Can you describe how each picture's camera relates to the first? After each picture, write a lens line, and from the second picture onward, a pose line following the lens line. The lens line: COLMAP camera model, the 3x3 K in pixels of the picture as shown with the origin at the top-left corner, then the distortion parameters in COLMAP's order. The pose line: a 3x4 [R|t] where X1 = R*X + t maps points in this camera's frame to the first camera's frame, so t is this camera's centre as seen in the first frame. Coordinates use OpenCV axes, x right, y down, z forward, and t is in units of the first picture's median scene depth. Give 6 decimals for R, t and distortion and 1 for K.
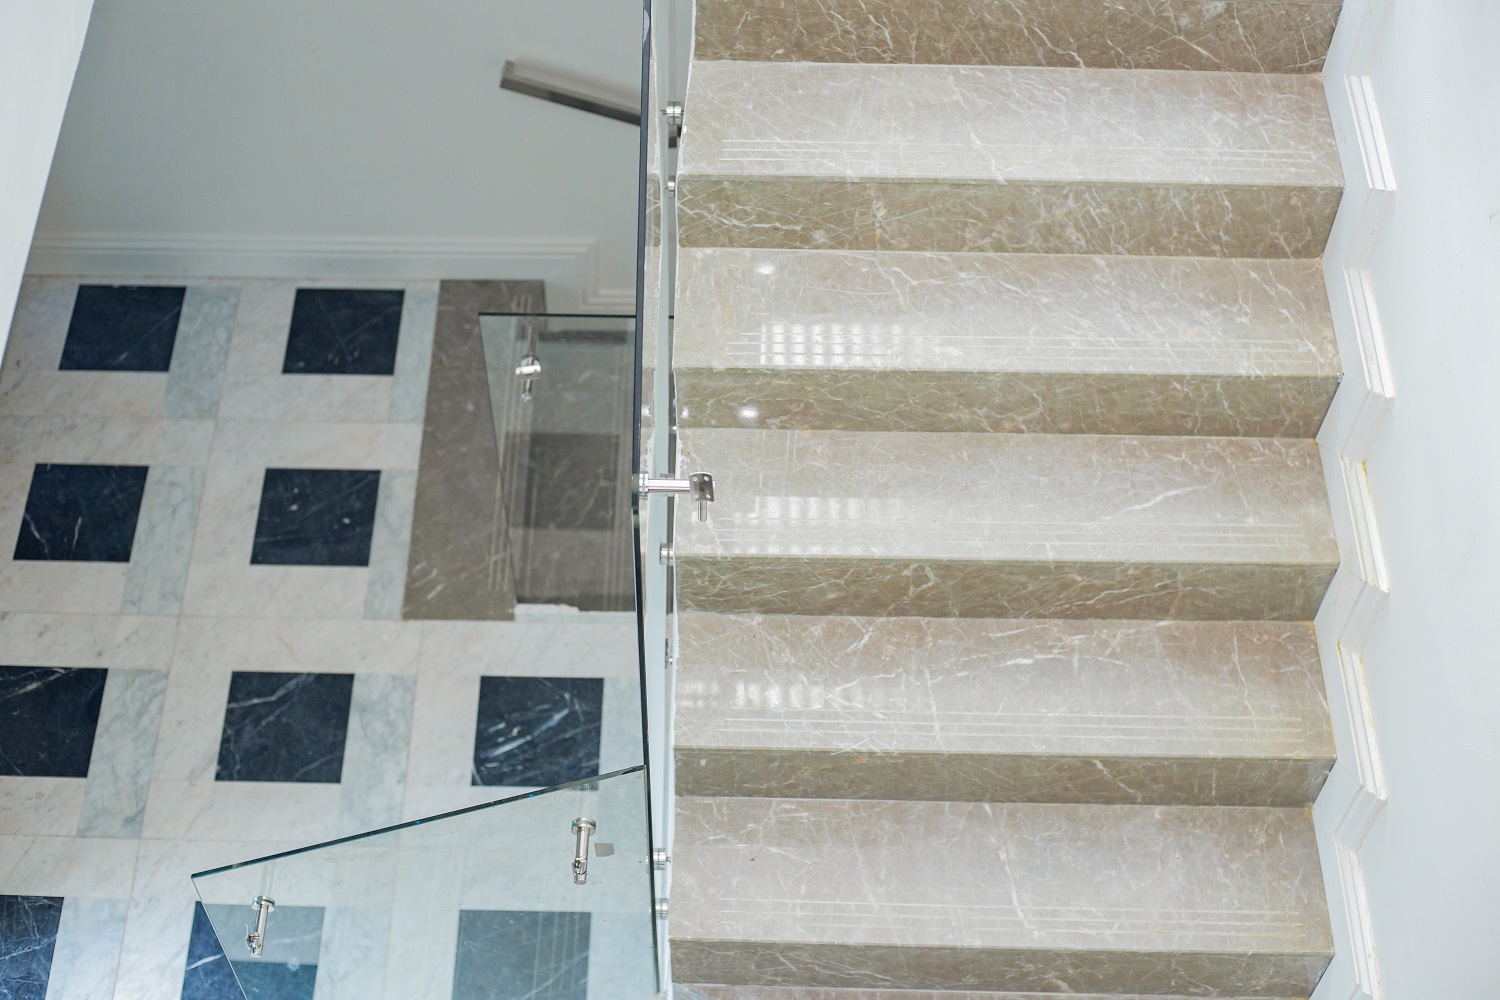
lens RADIAL K [[2211.5, 0, 750.1], [0, 2211.5, 492.3], [0, 0, 1]] dist [-0.107319, 0.000000]
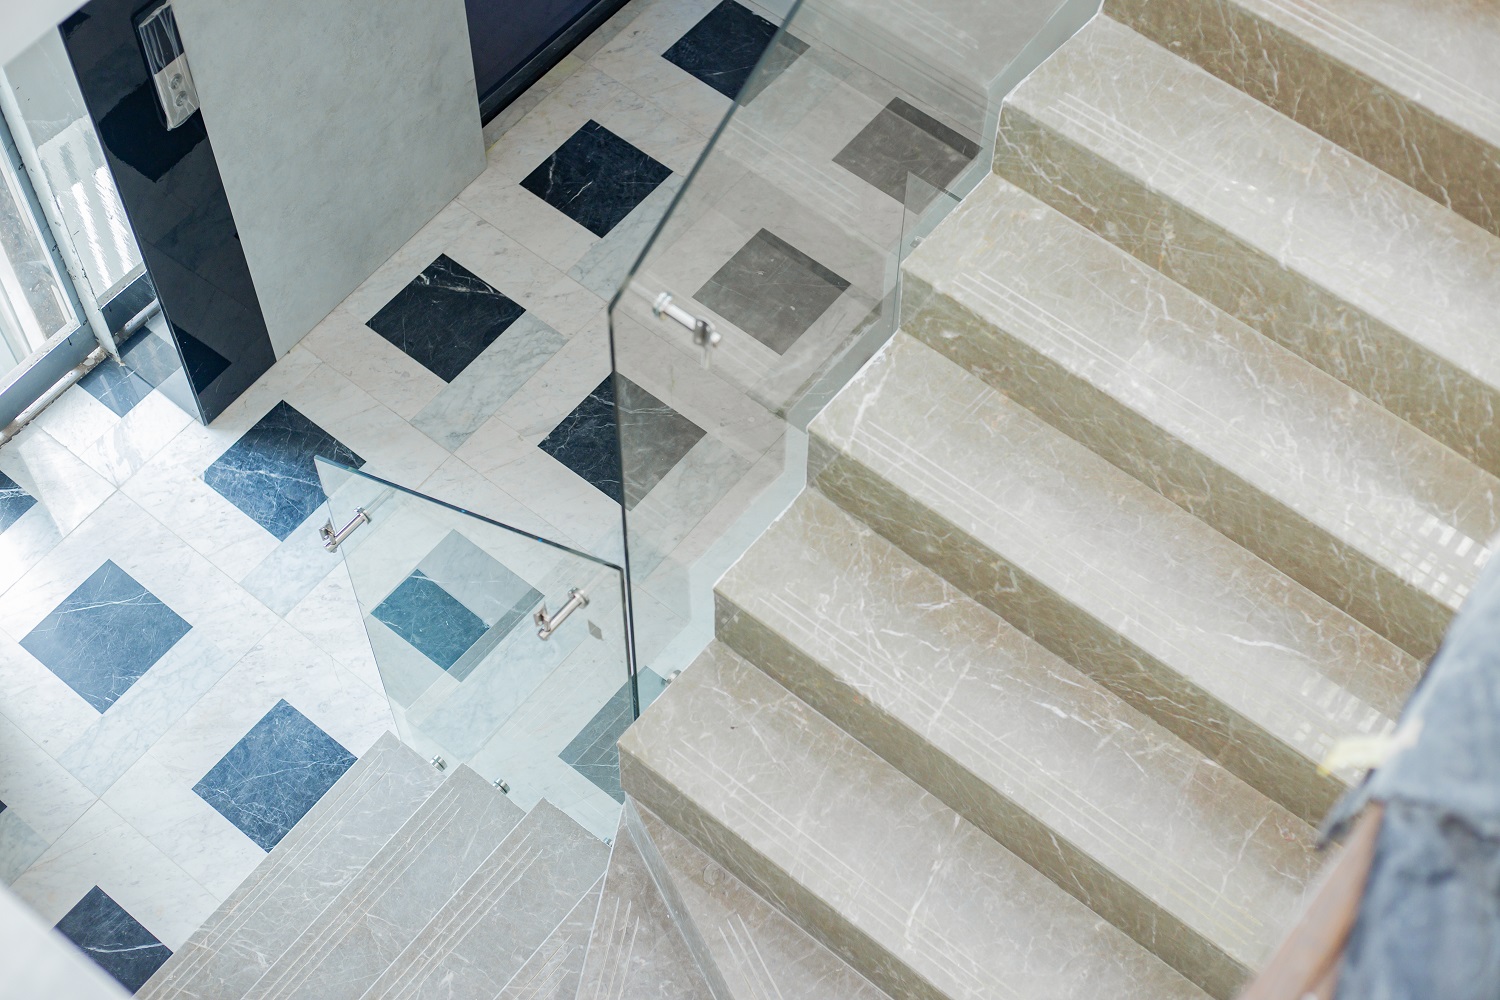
lens RADIAL K [[2211.5, 0, 750.7], [0, 2211.5, 503.2], [0, 0, 1]] dist [-0.107319, 0.000000]
pose [[0.786182, 0.520486, -0.333185, 0.291434], [-0.502714, 0.852195, 0.145058, -0.073552], [0.359439, 0.053455, 0.931636, 0.046294]]
